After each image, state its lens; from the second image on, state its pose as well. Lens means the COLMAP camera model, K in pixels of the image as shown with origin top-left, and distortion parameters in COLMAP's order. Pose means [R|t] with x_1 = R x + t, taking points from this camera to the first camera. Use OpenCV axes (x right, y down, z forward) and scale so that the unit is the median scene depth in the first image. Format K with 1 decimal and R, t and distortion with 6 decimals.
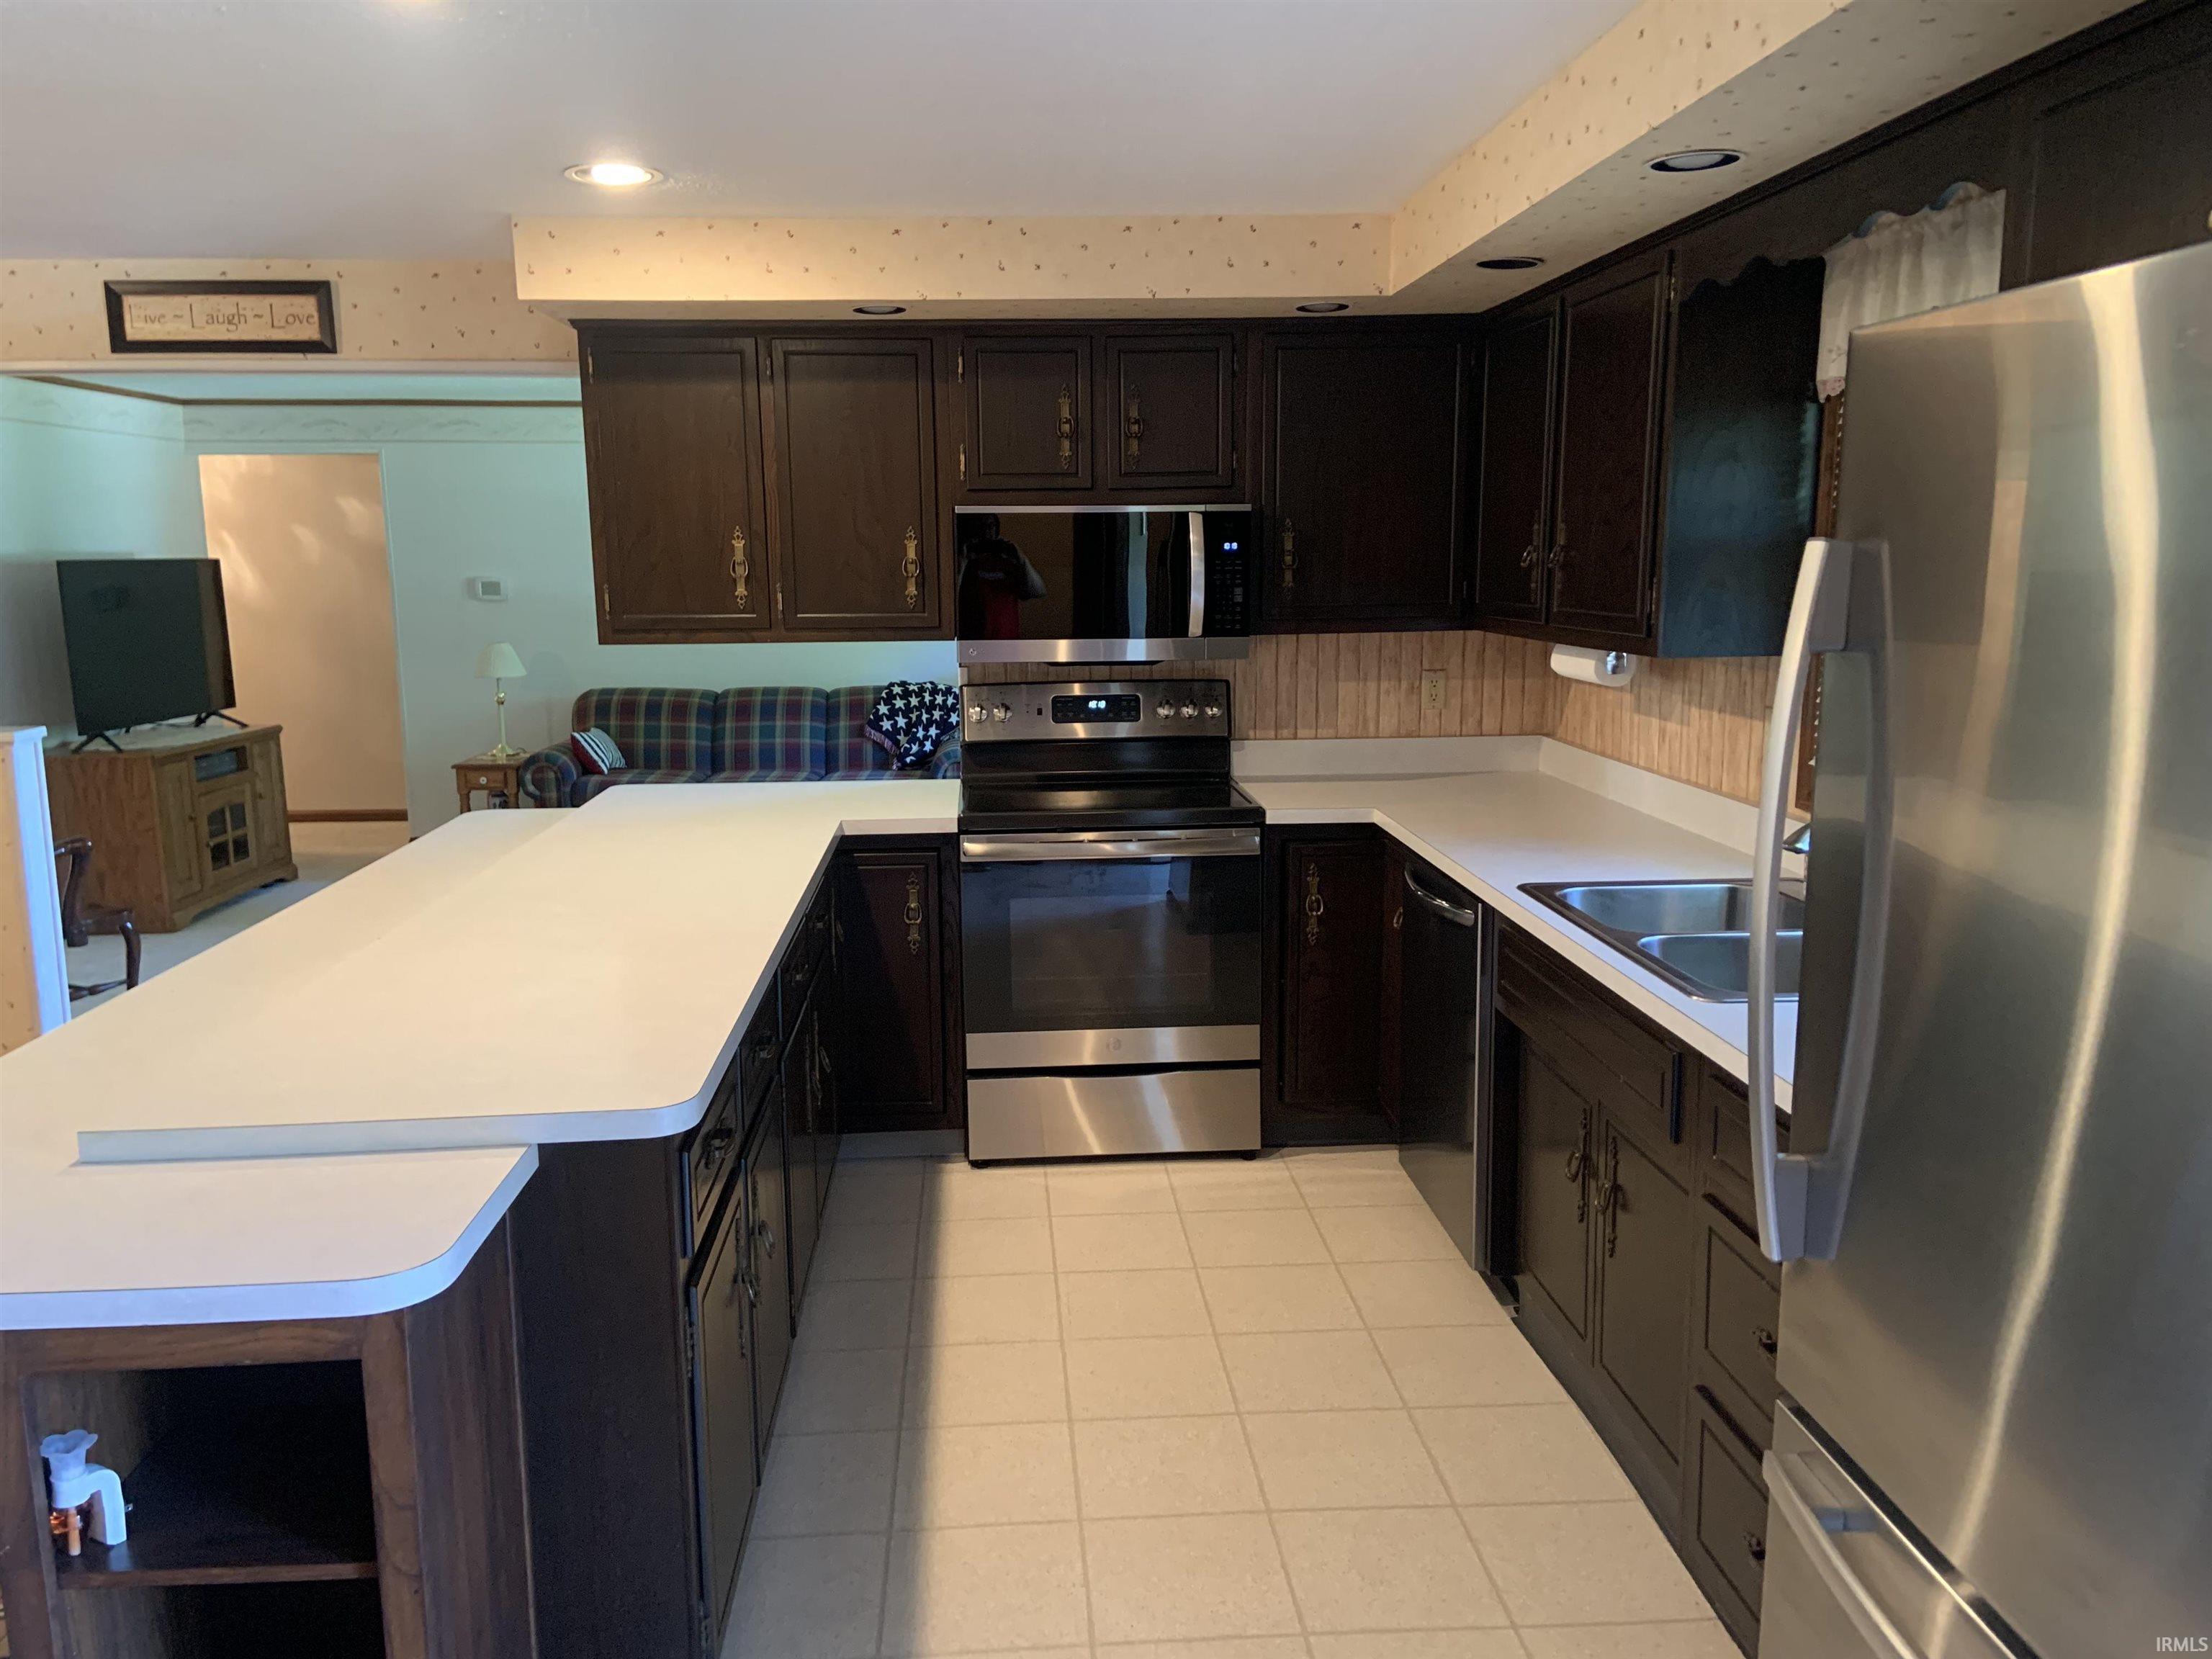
lens RADIAL K [[1683.3, 0, 1095.8], [0, 1683.3, 841.1], [0, 0, 1]] dist [0.107455, -0.108021]
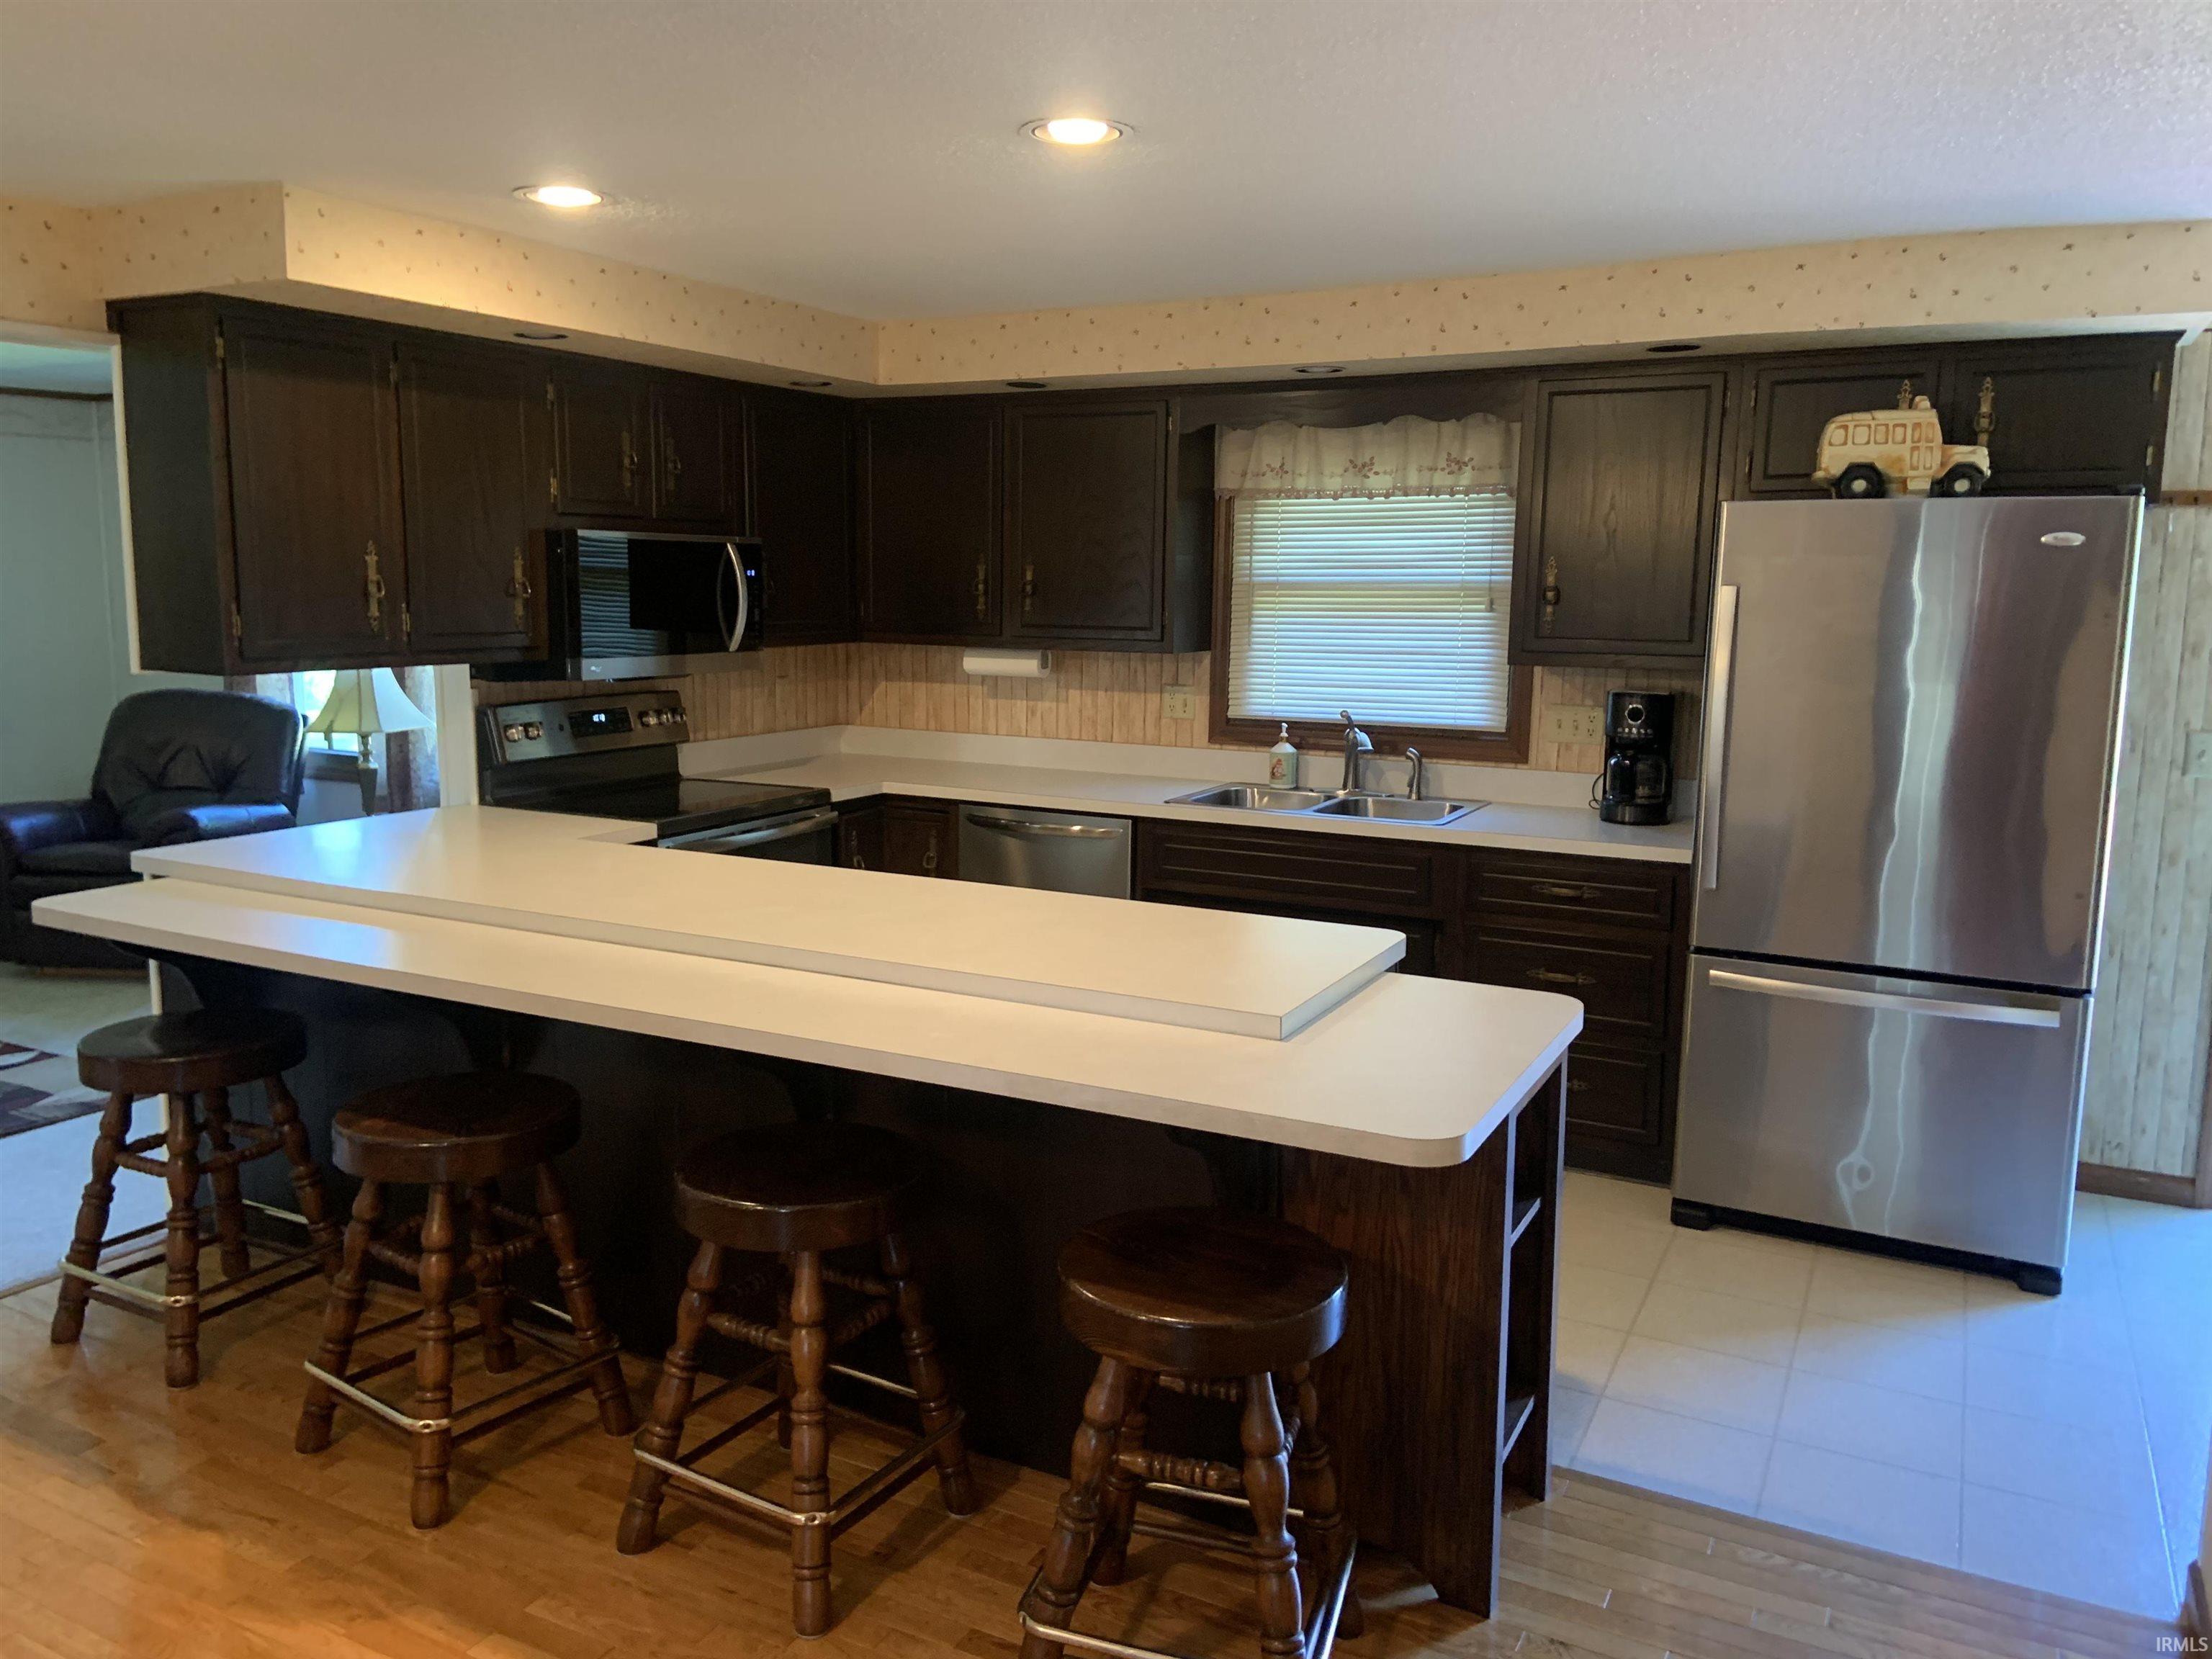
lens RADIAL K [[1683.3, 0, 1104.1], [0, 1683.3, 828.4], [0, 0, 1]] dist [0.107455, -0.108021]
pose [[0.514118, -0.110780, 0.850535, -0.810868], [0.133209, 0.989905, 0.048413, -0.023586], [-0.847312, 0.088409, 0.523685, 0.192062]]
